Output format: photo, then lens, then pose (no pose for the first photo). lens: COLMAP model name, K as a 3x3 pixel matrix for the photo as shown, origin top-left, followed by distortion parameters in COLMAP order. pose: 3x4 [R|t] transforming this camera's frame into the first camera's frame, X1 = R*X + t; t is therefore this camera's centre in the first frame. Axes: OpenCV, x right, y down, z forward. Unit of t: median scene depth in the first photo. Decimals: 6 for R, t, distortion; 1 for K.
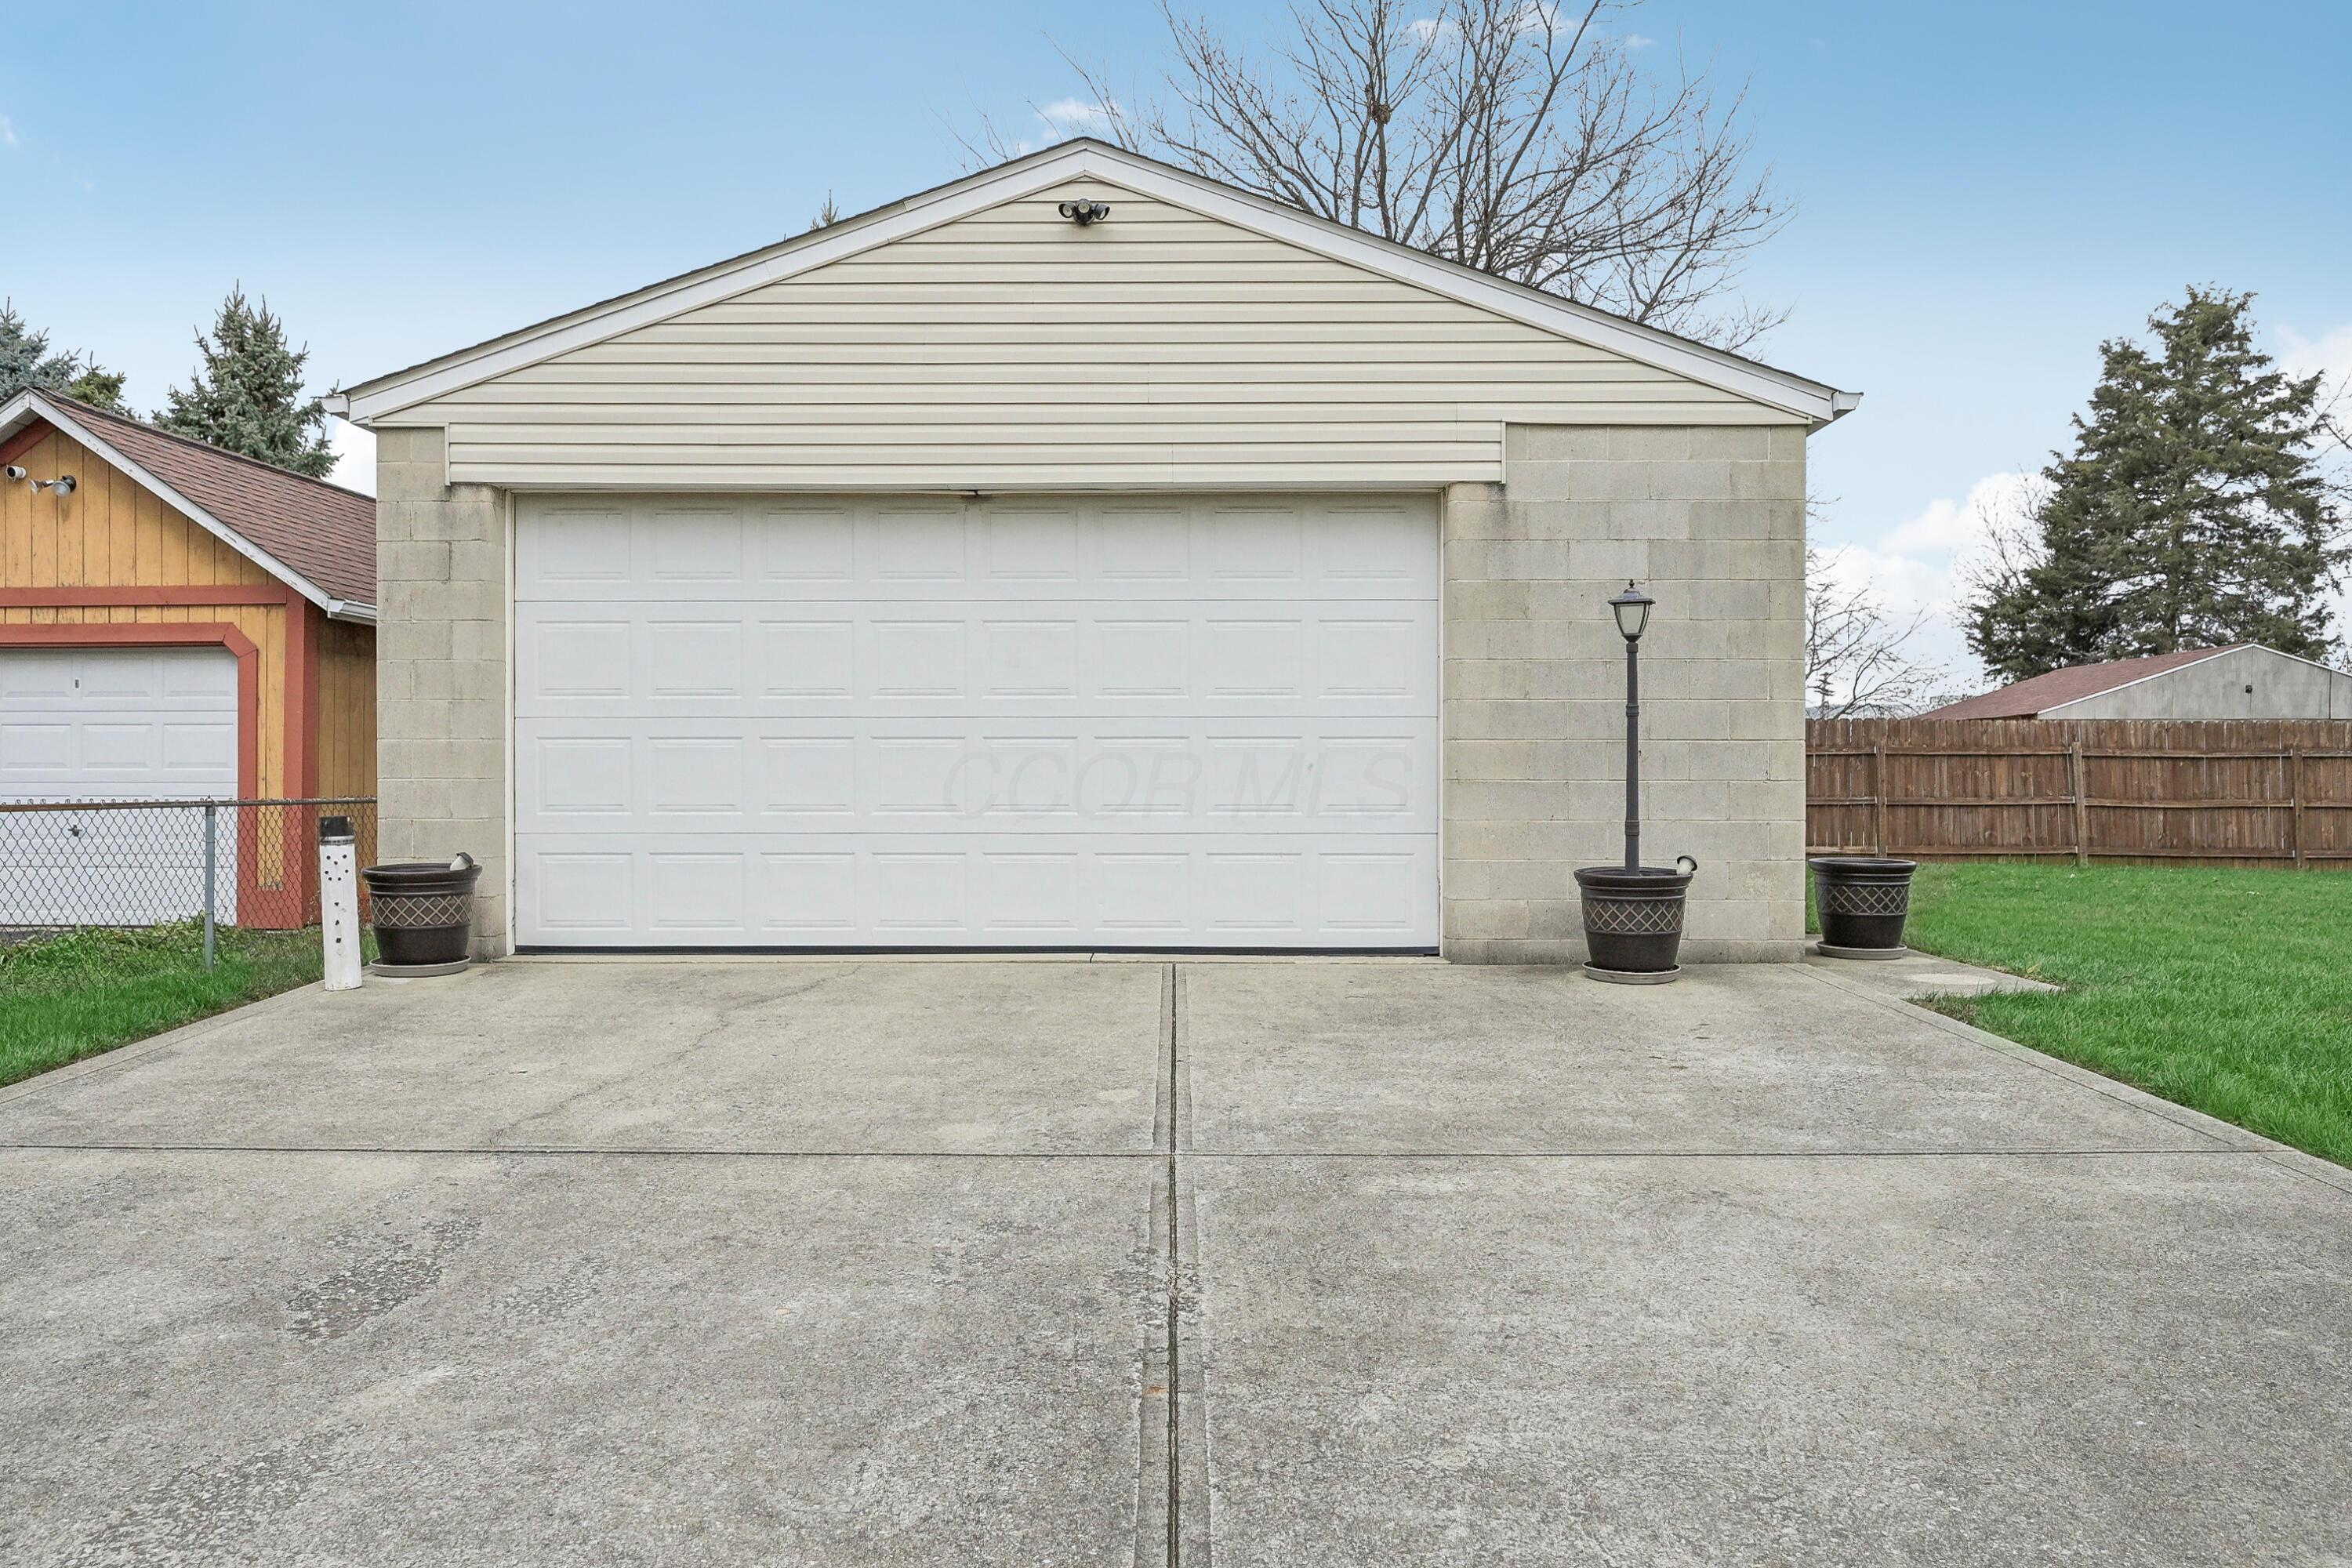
lens RADIAL K [[1644.1, 0, 1178.0], [0, 1644.1, 776.9], [0, 0, 1]] dist [-0.001049, 0.001548]
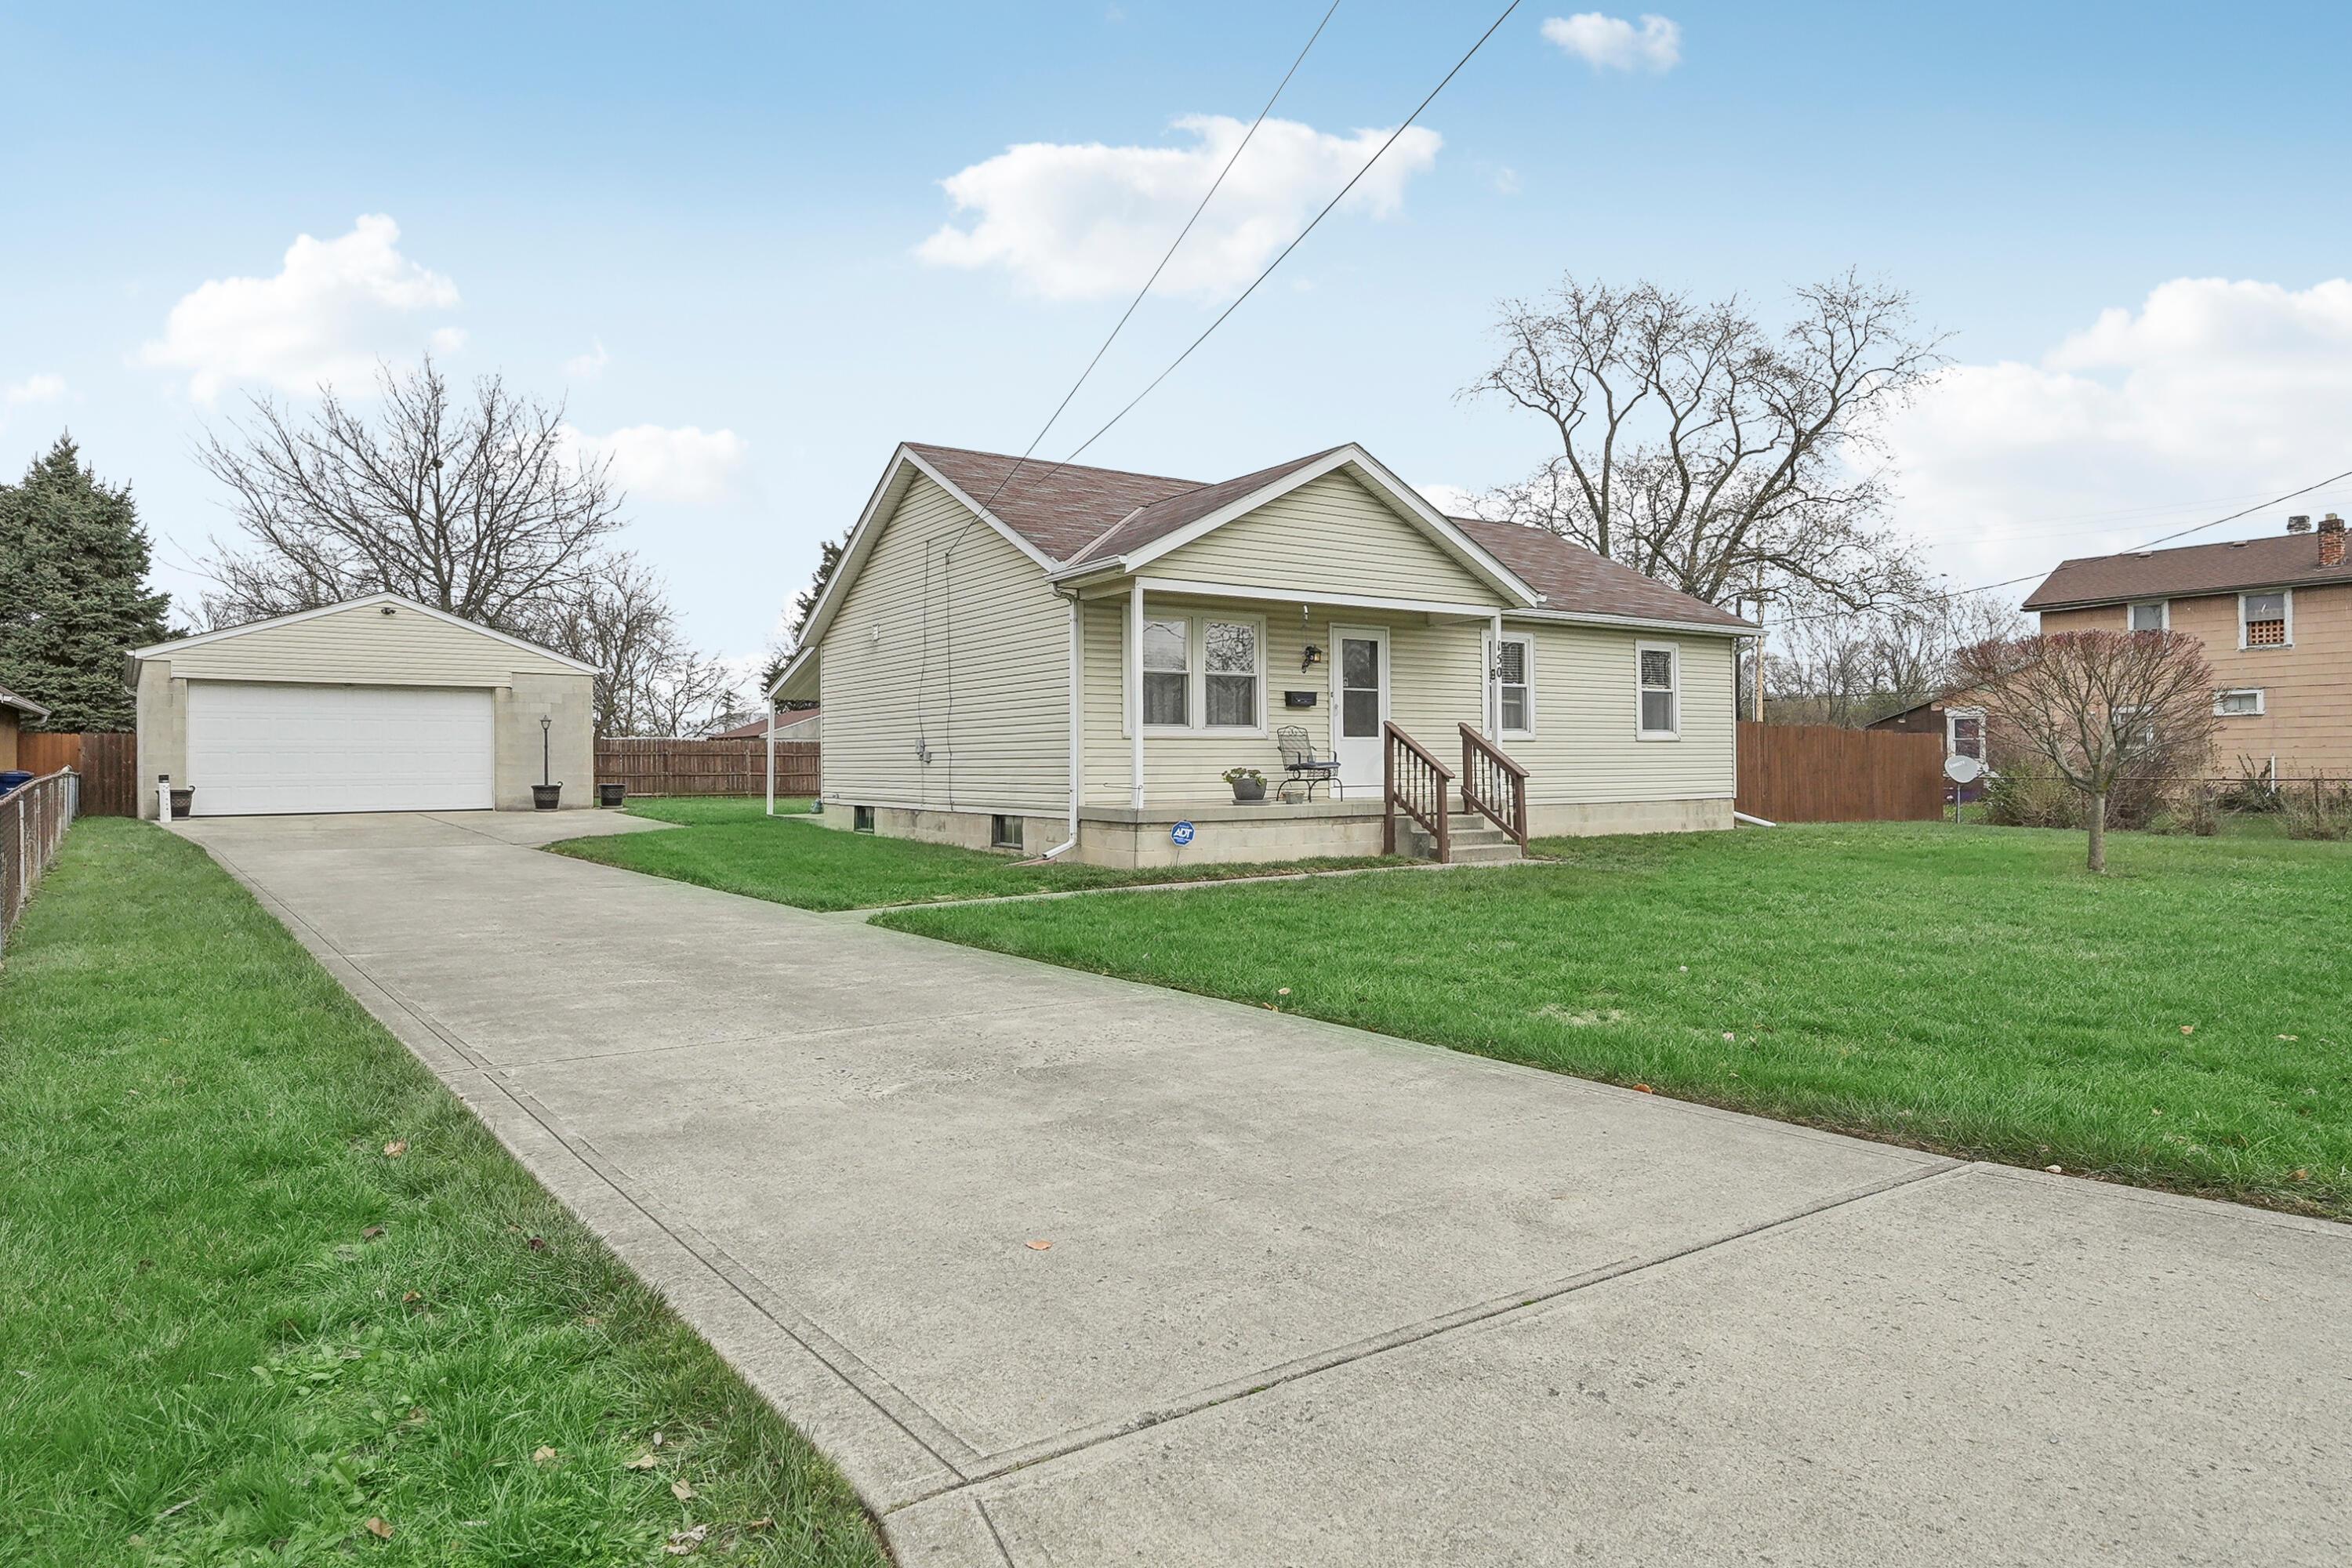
lens RADIAL K [[1462.5, 0, 1176.0], [0, 1462.5, 784.0], [0, 0, 1]] dist [0.002614, 0.000584]
pose [[0.800000, -0.011443, 0.599891, -0.270951], [0.005367, 0.999915, 0.011917, 0.007629], [-0.599976, -0.006314, 0.799993, -1.180978]]
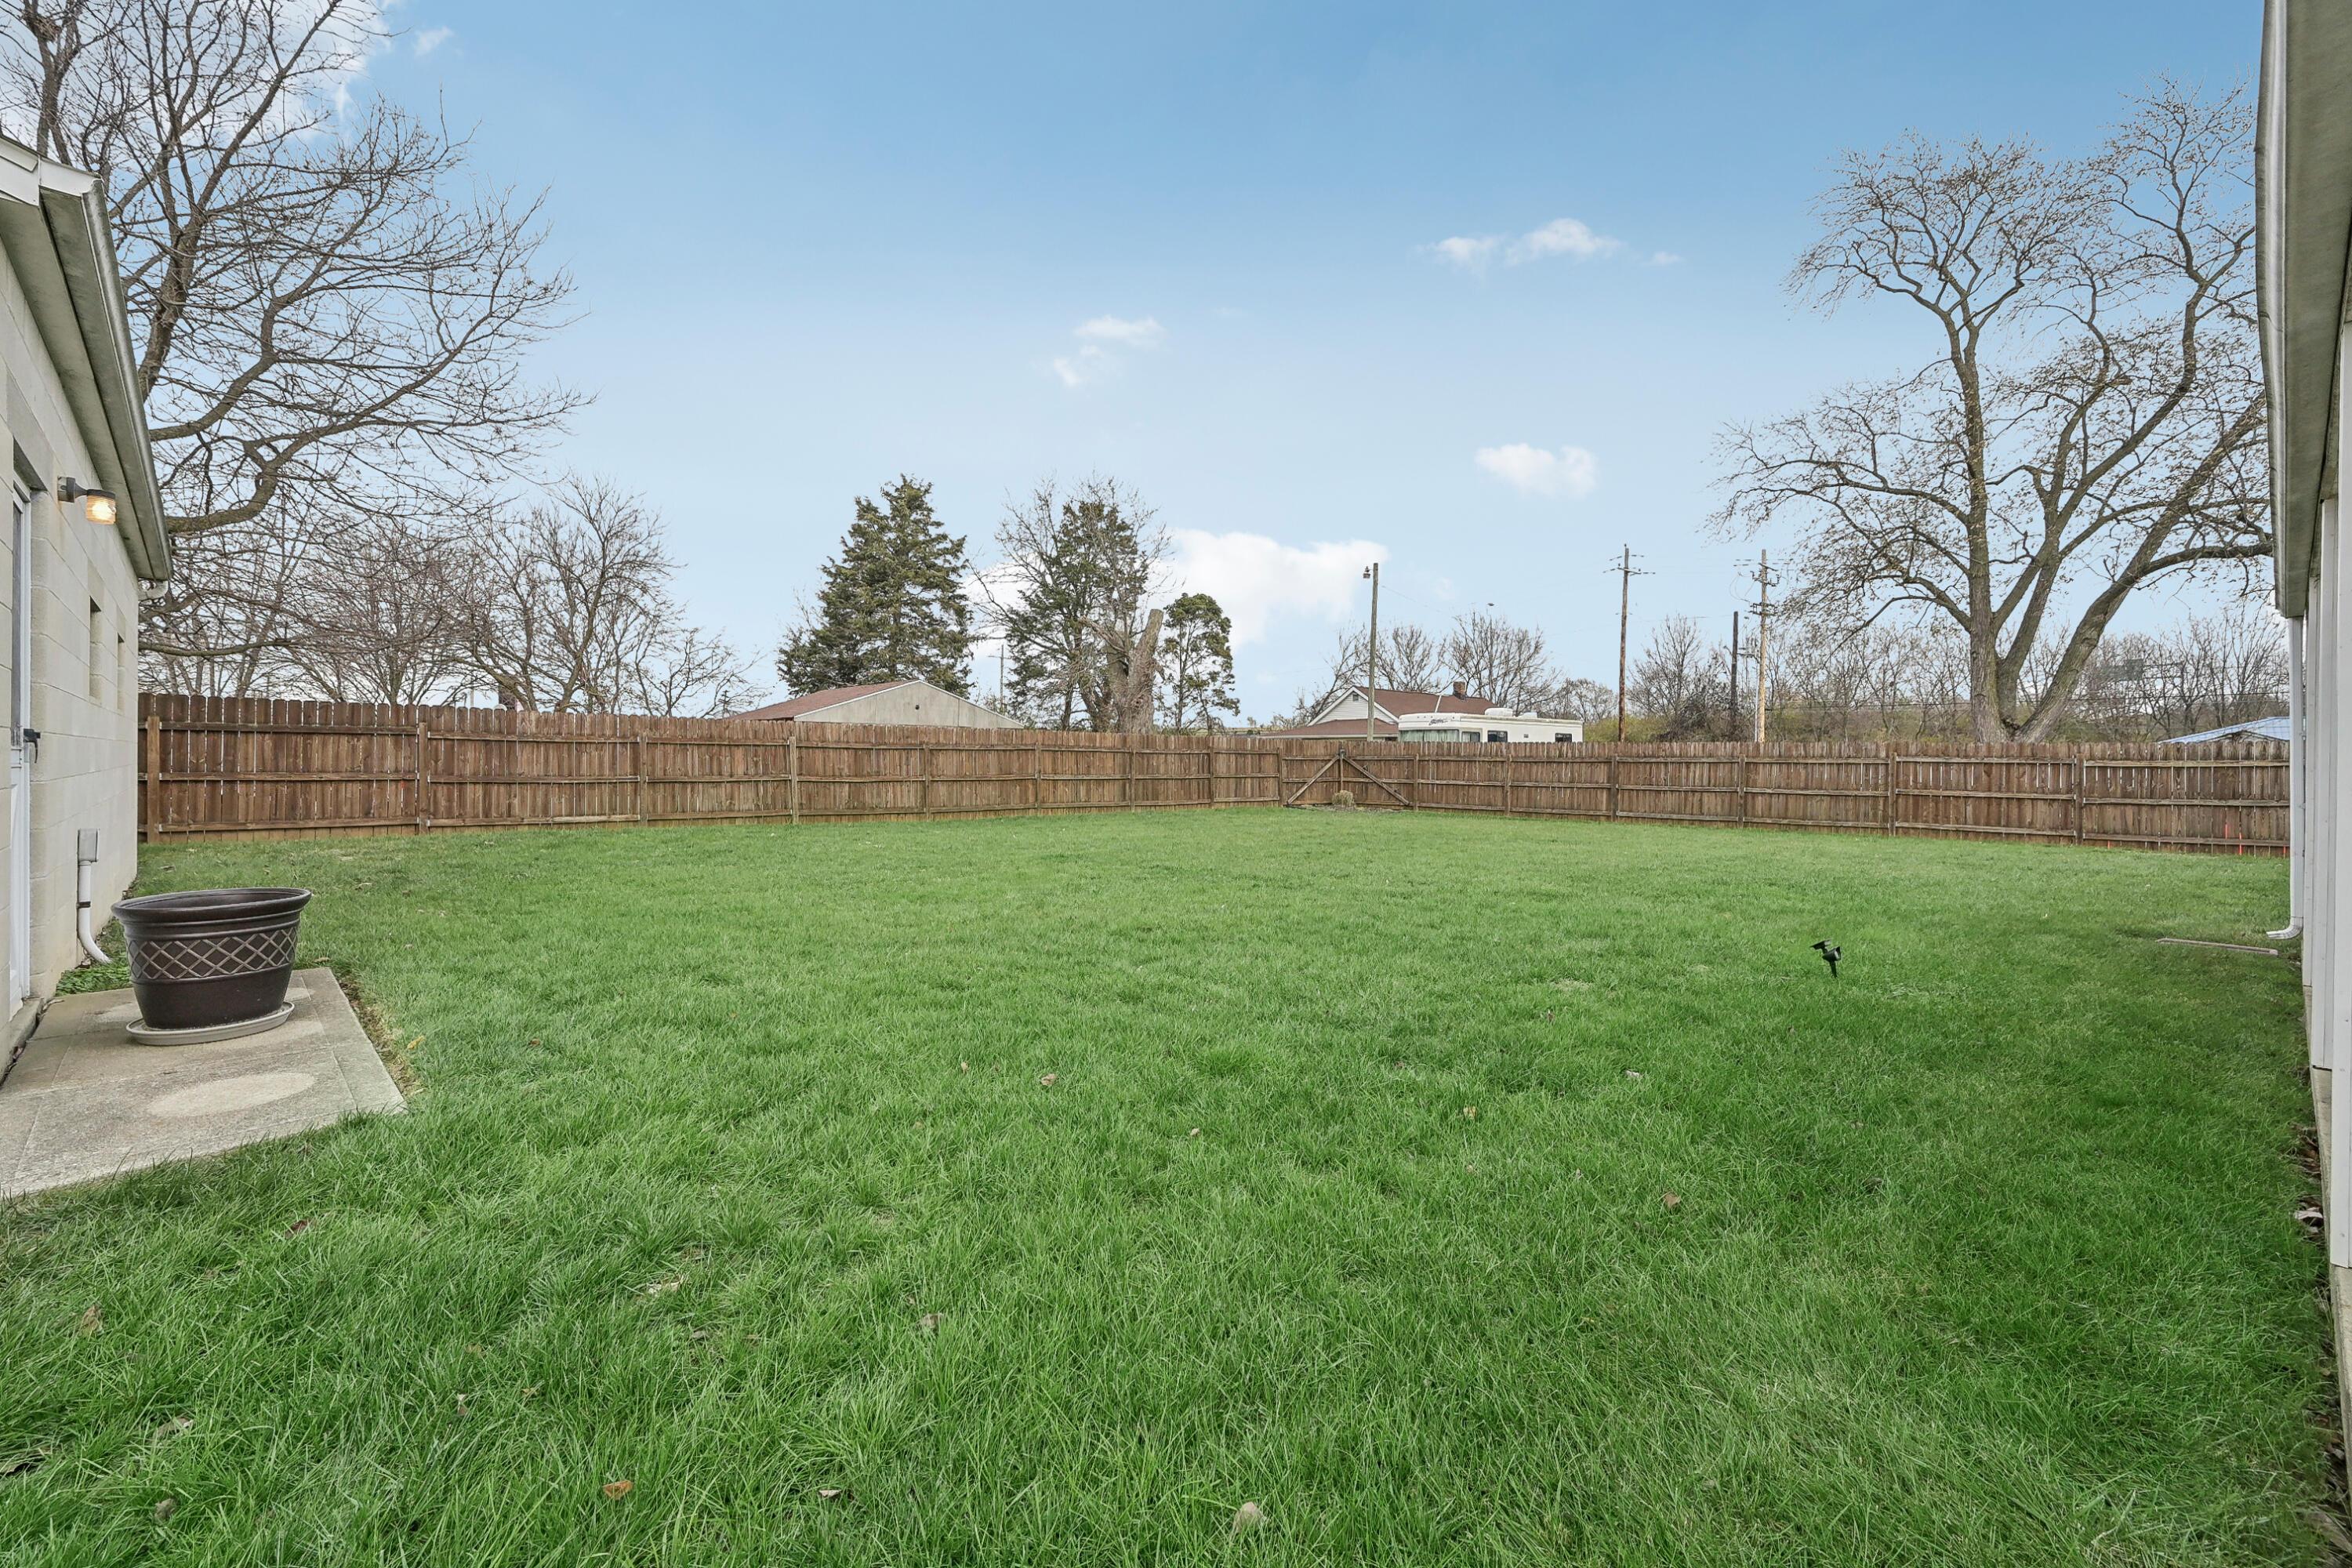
lens RADIAL K [[939.4, 0, 1155.7], [0, 939.4, 764.7], [0, 0, 1]] dist [-0.000093, -0.000091]
pose [[0.708262, 0.000849, 0.705949, 0.192653], [-0.008941, 0.999930, 0.007768, -0.006062], [-0.705893, -0.011814, 0.708220, 0.196597]]
